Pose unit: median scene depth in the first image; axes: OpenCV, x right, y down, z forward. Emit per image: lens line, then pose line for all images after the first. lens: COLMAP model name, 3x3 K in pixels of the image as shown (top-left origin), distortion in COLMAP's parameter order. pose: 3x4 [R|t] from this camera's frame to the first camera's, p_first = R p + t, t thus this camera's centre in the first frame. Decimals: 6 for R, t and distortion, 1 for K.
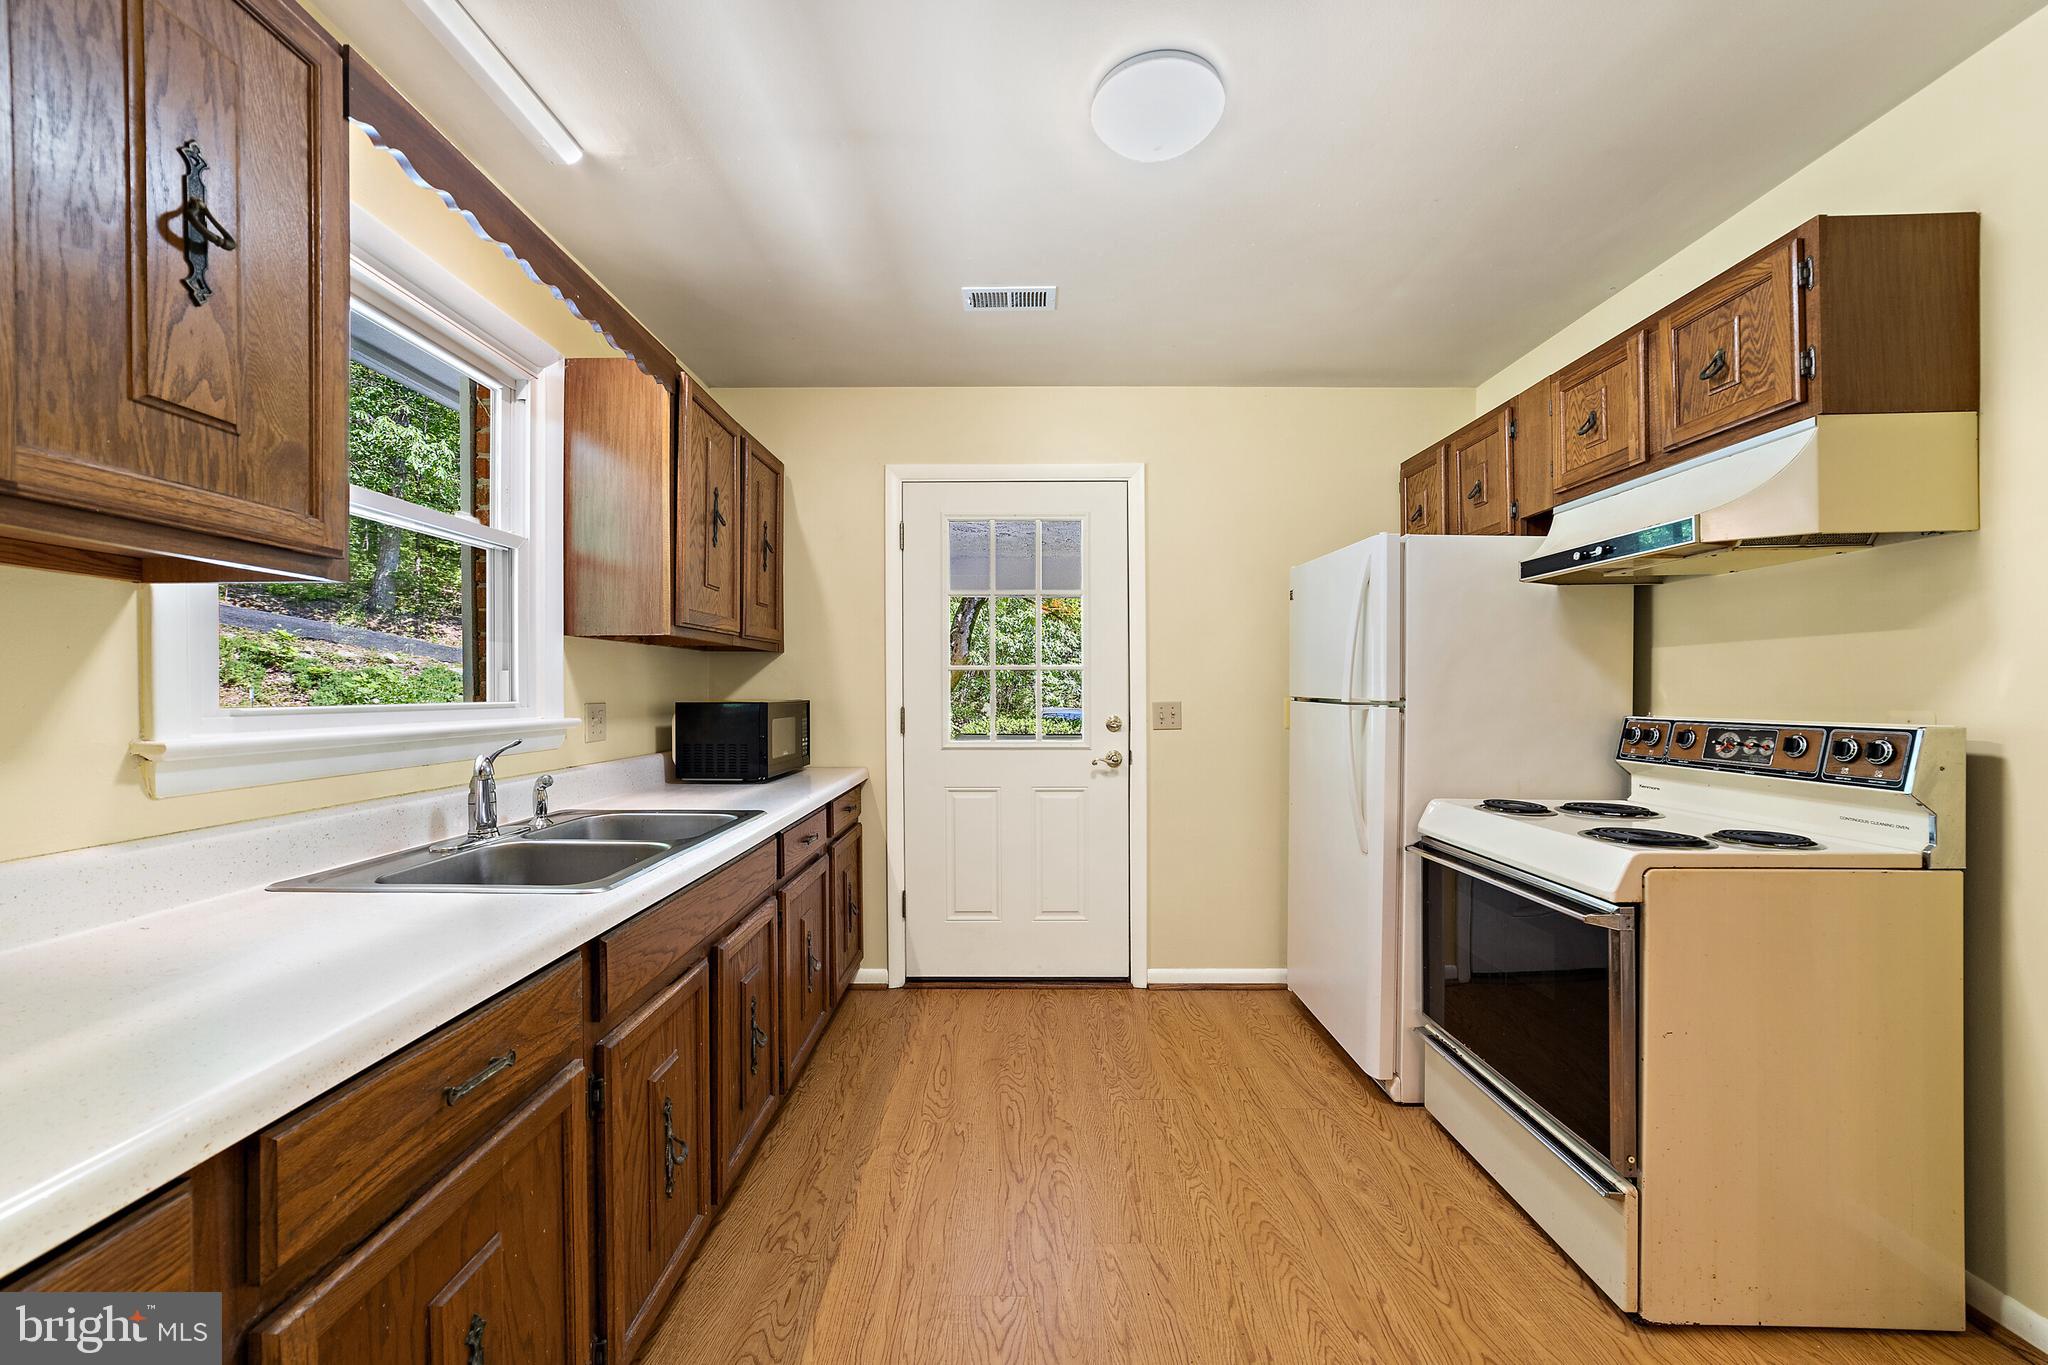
lens RADIAL K [[791.2, 0, 1009.3], [0, 791.2, 688.4], [0, 0, 1]] dist [-0.013241, 0.004414]
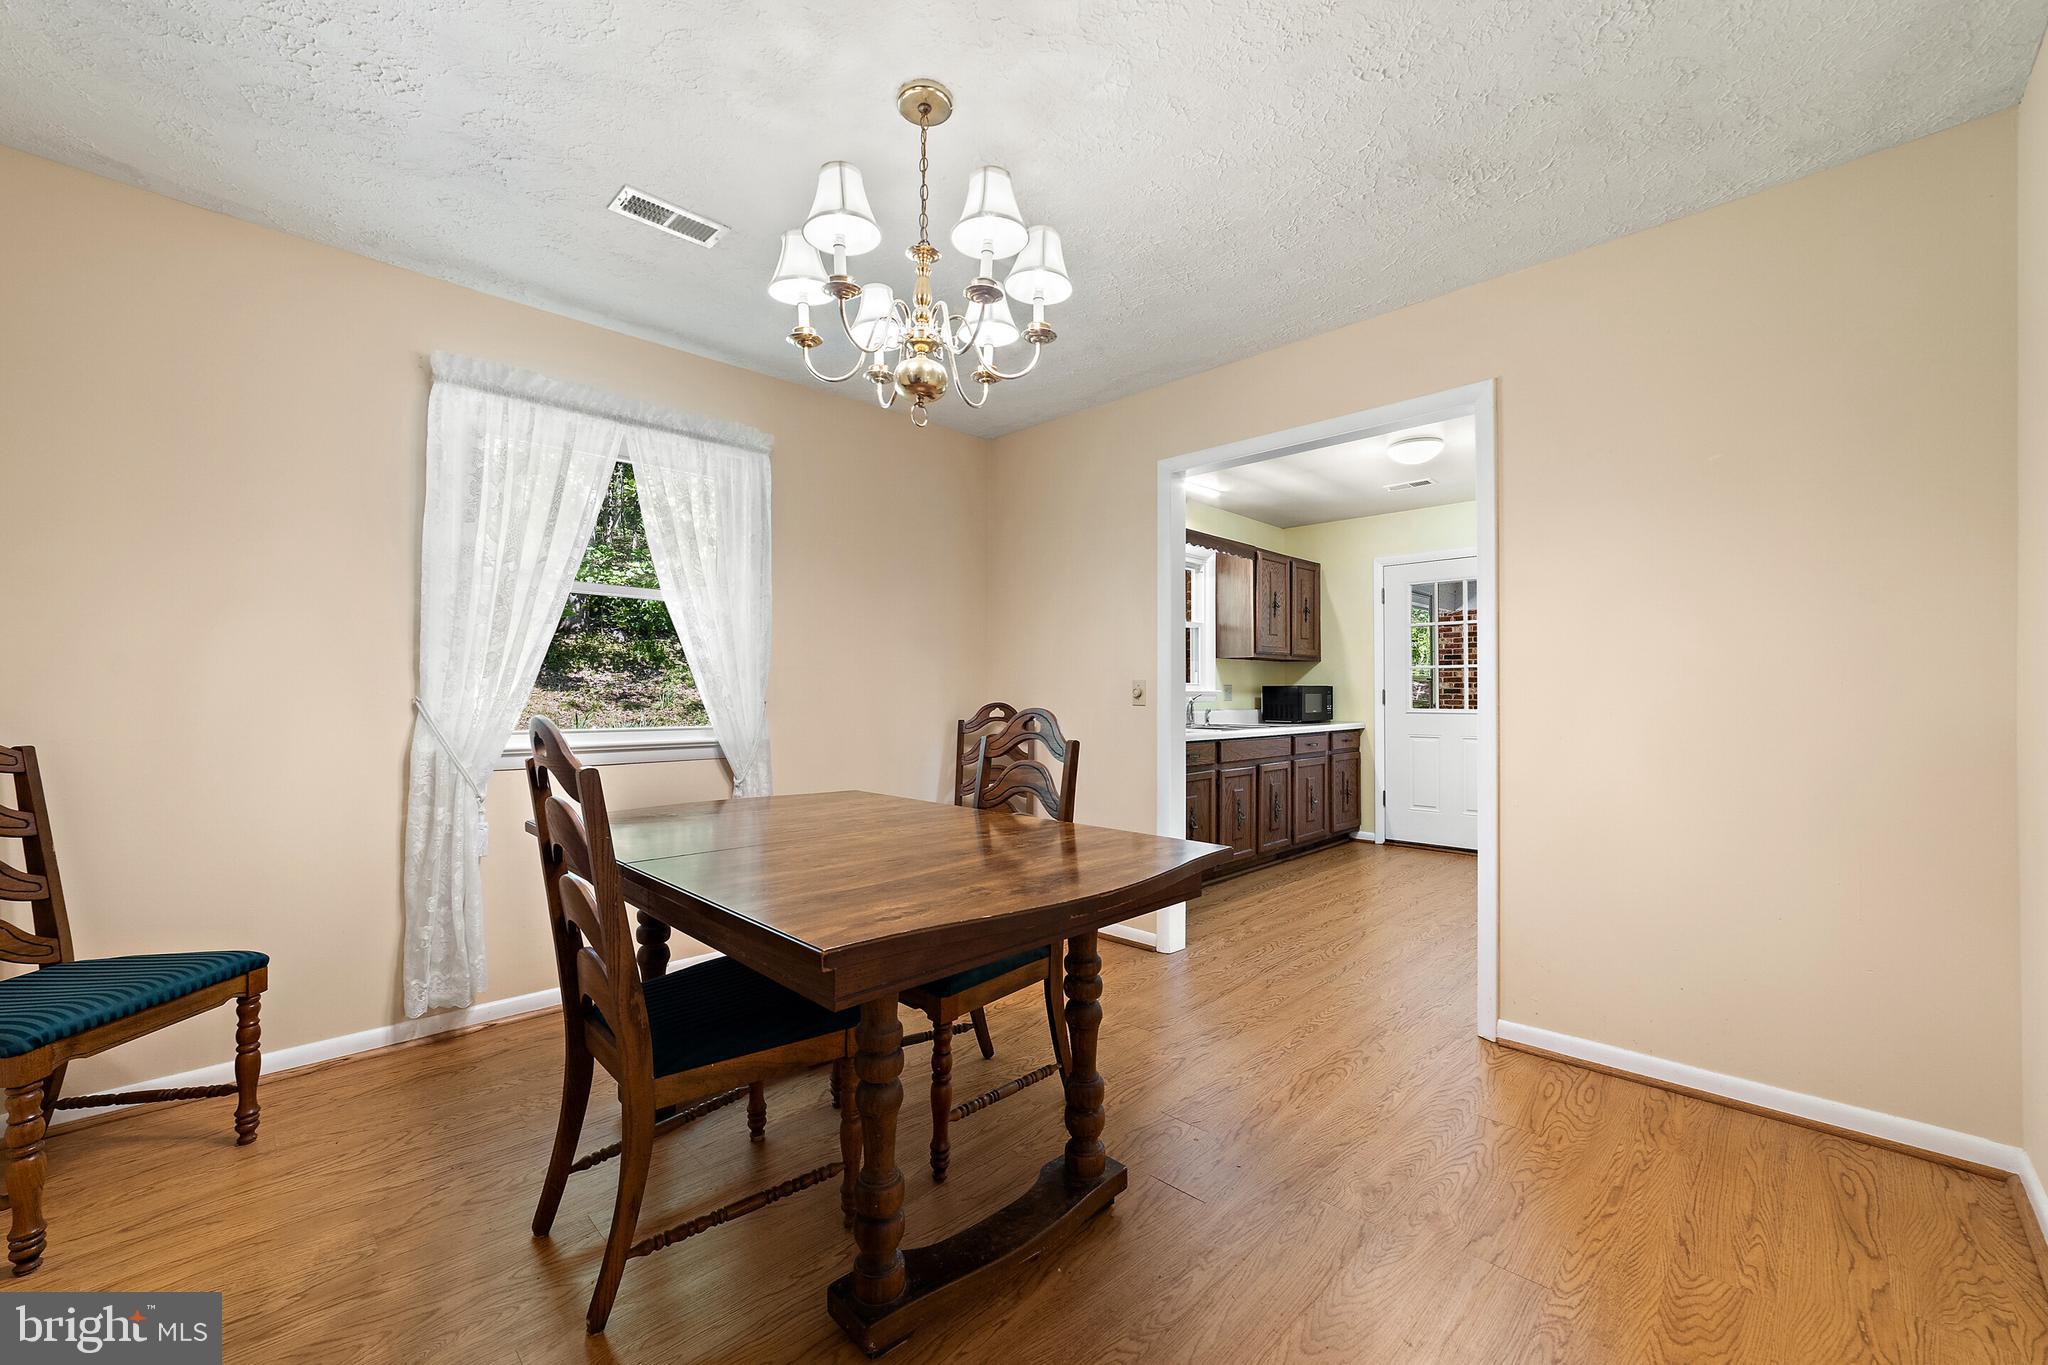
lens RADIAL K [[791.2, 0, 1033.2], [0, 791.2, 681.1], [0, 0, 1]] dist [-0.013241, 0.004414]
pose [[0.720428, -0.008353, -0.693480, 0.850876], [-0.000568, 0.999920, -0.012634, 0.042417], [0.693530, 0.009496, 0.720365, -1.362213]]
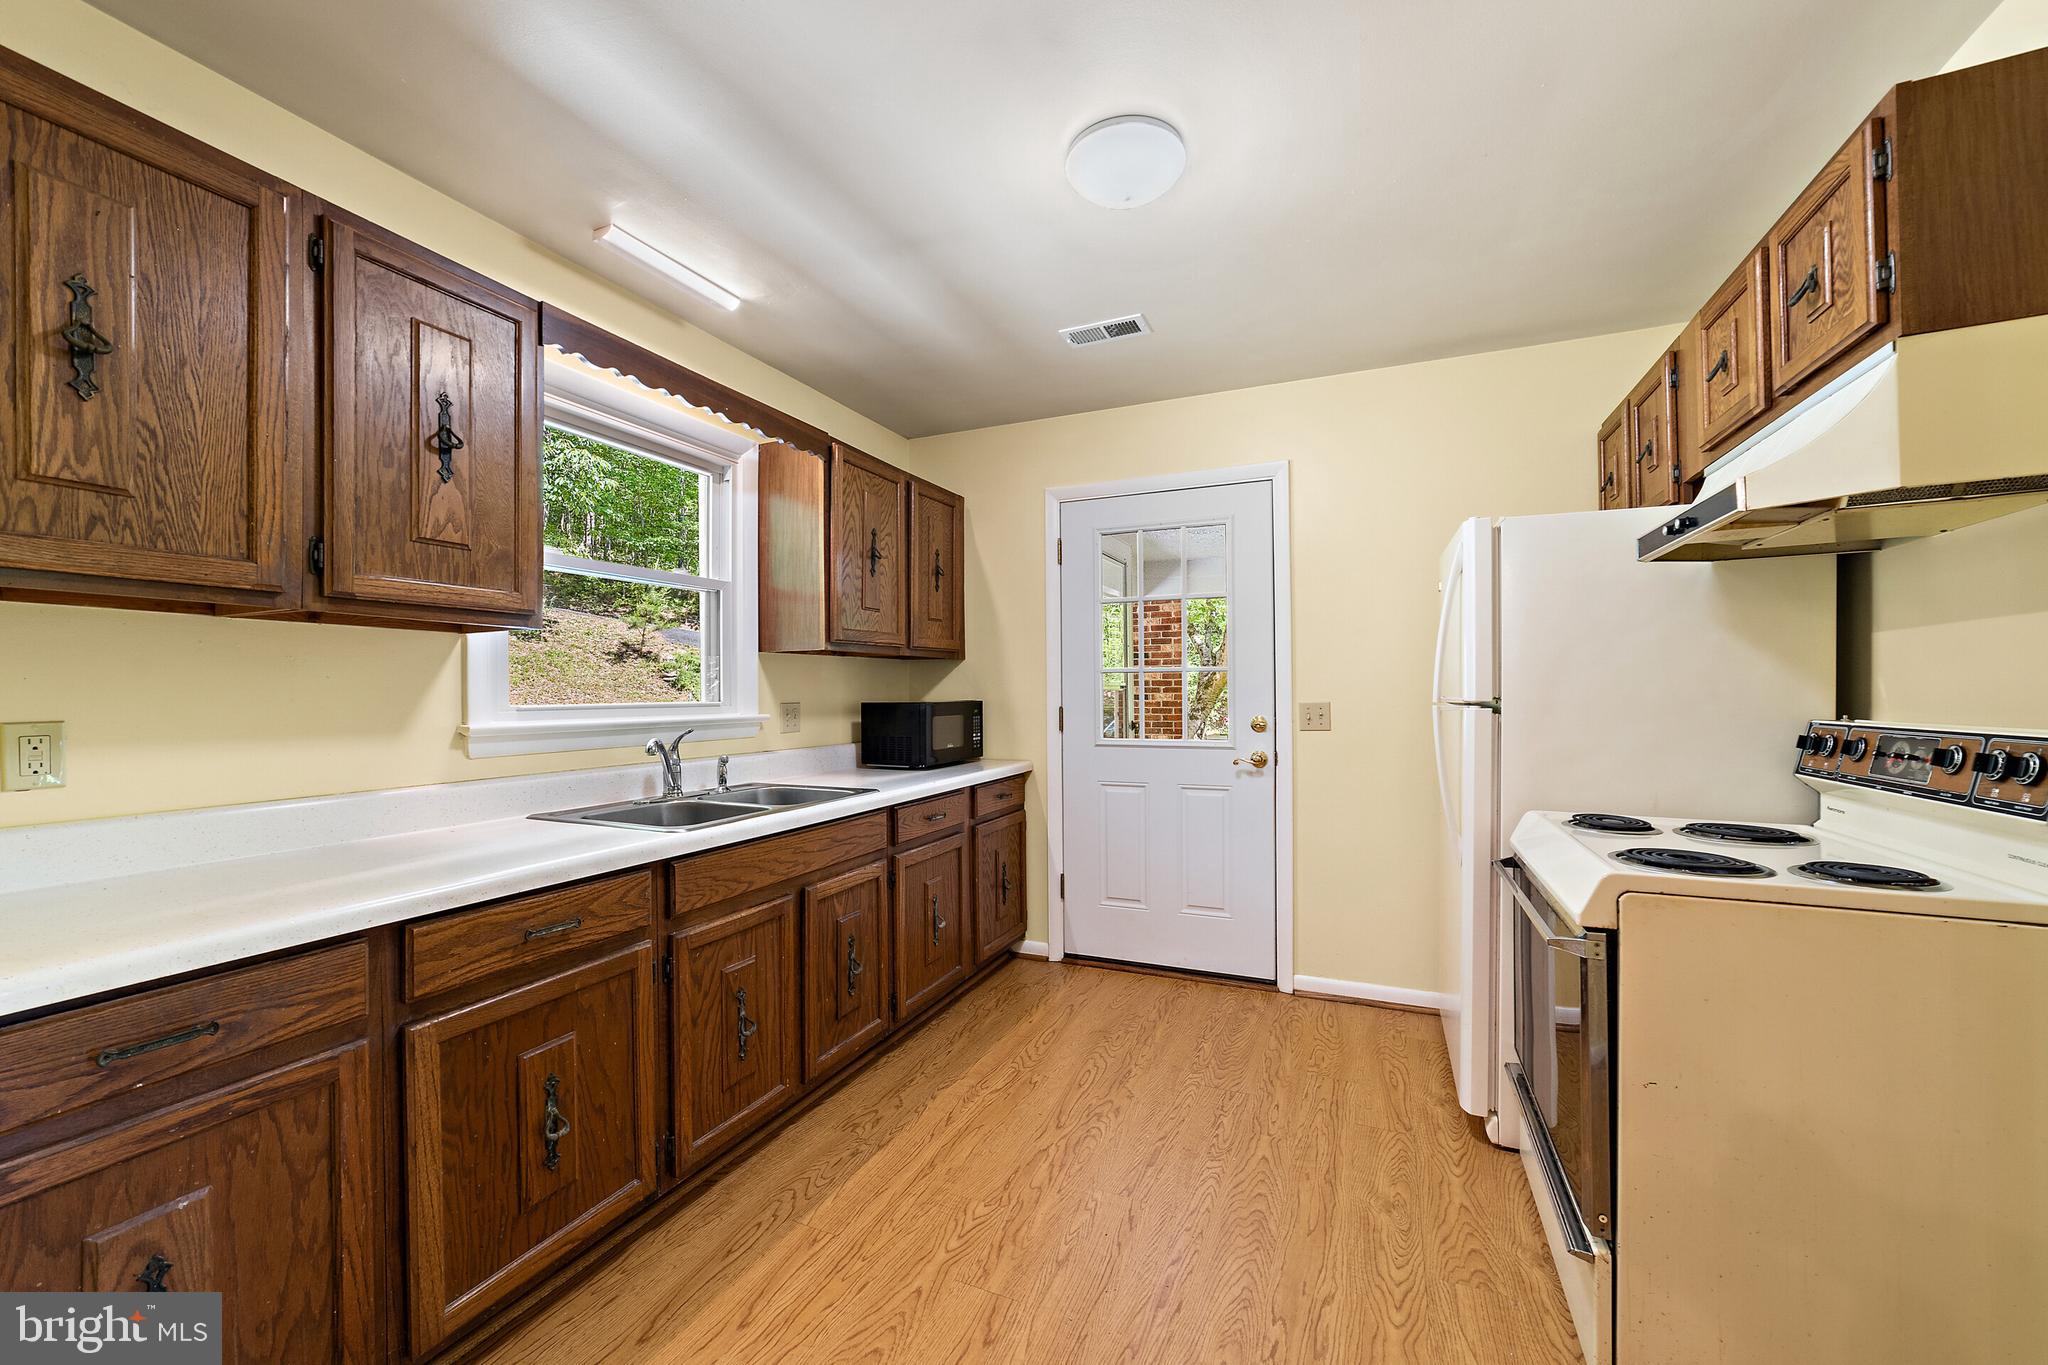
lens RADIAL K [[791.2, 0, 1010.3], [0, 791.2, 683.2], [0, 0, 1]] dist [-0.013241, 0.004414]
pose [[0.915768, -0.010011, -0.401584, 0.379803], [0.007498, 0.999941, -0.007830, -0.001544], [0.401639, 0.004160, 0.915789, -0.058042]]
